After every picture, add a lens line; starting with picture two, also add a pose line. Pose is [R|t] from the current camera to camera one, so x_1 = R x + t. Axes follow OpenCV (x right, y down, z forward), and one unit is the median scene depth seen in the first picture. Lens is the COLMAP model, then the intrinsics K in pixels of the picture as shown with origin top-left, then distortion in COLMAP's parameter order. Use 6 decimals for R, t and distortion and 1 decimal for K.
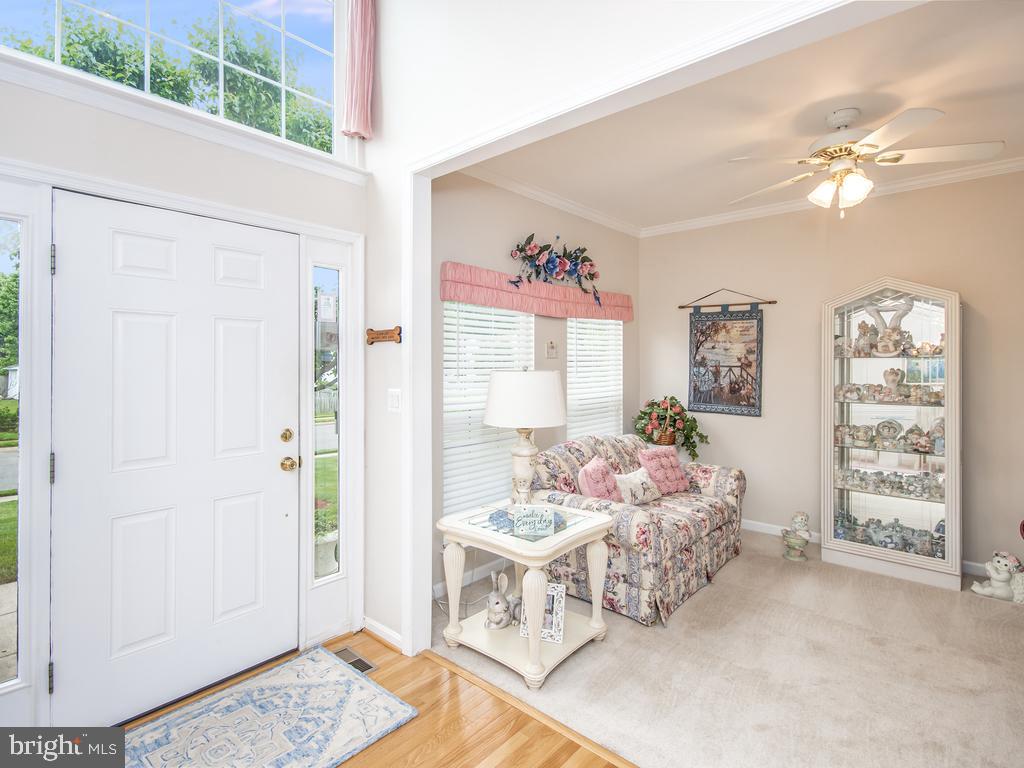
lens RADIAL K [[538.1, 0, 516.6], [0, 538.1, 372.5], [0, 0, 1]] dist [-0.002239, 0.000006]
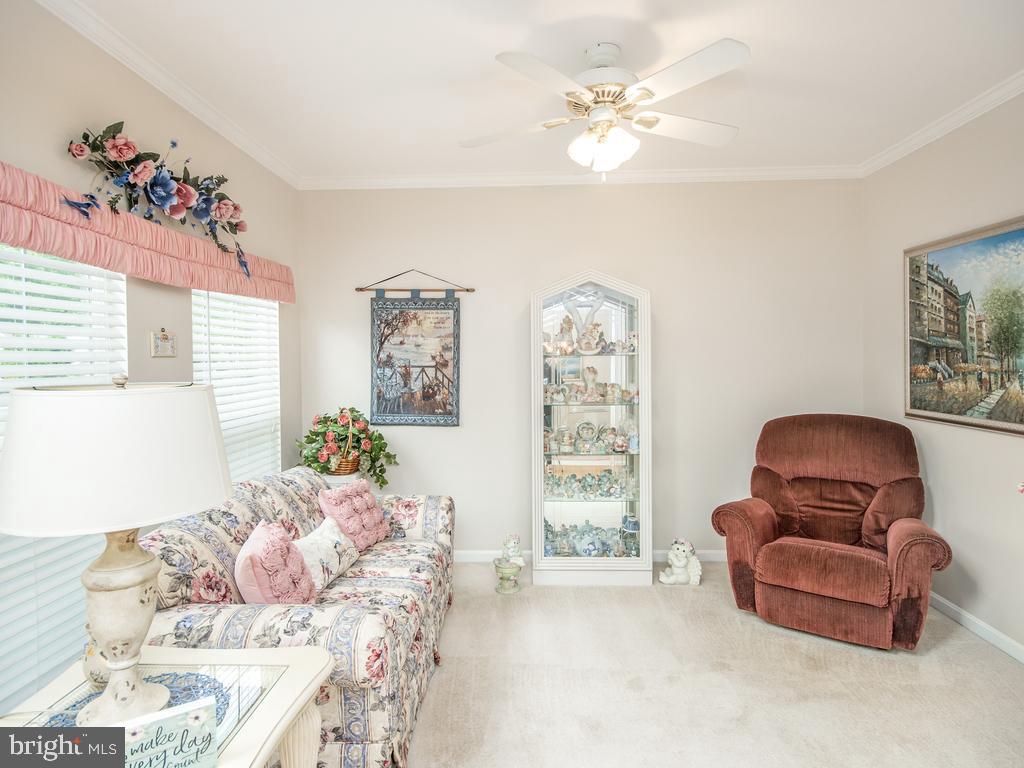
lens RADIAL K [[538.1, 0, 516.6], [0, 538.1, 372.5], [0, 0, 1]] dist [-0.002239, 0.000006]
pose [[0.773298, -0.020085, 0.633724, -0.007743], [0.018519, 0.999787, 0.009089, -0.008006], [-0.633772, 0.004707, 0.773506, 0.322797]]
